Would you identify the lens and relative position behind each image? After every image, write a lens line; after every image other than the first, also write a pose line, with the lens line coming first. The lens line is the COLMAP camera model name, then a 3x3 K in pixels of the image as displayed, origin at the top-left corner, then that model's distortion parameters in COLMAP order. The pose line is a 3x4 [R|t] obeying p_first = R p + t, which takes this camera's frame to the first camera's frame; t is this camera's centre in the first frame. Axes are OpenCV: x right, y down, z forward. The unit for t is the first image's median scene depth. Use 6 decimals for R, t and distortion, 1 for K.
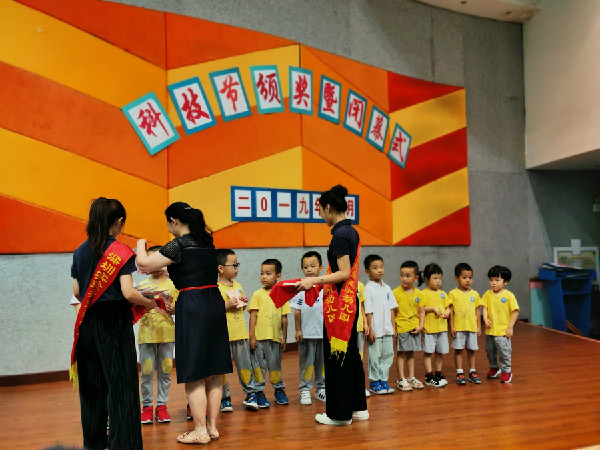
lens RADIAL K [[613.8, 0, 300.7], [0, 613.8, 228.1], [0, 0, 1]] dist [0.027097, 0.000000]
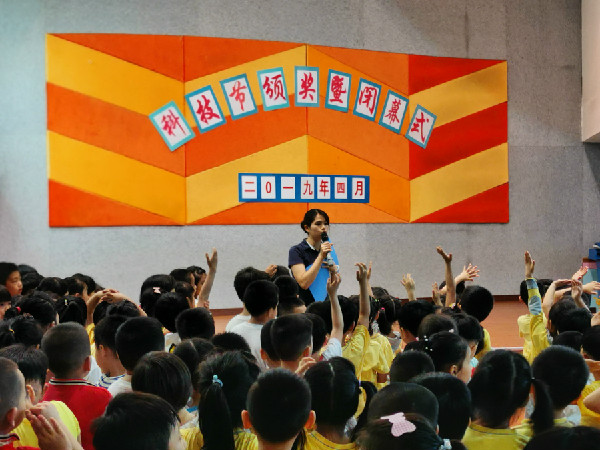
lens RADIAL K [[983.7, 0, 300.3], [0, 983.7, 227.1], [0, 0, 1]] dist [0.016460, 0.000000]
pose [[0.972982, 0.012098, -0.230565, 0.383082], [-0.002634, 0.999143, 0.041310, -0.035645], [0.230868, -0.039587, 0.972180, -0.729534]]
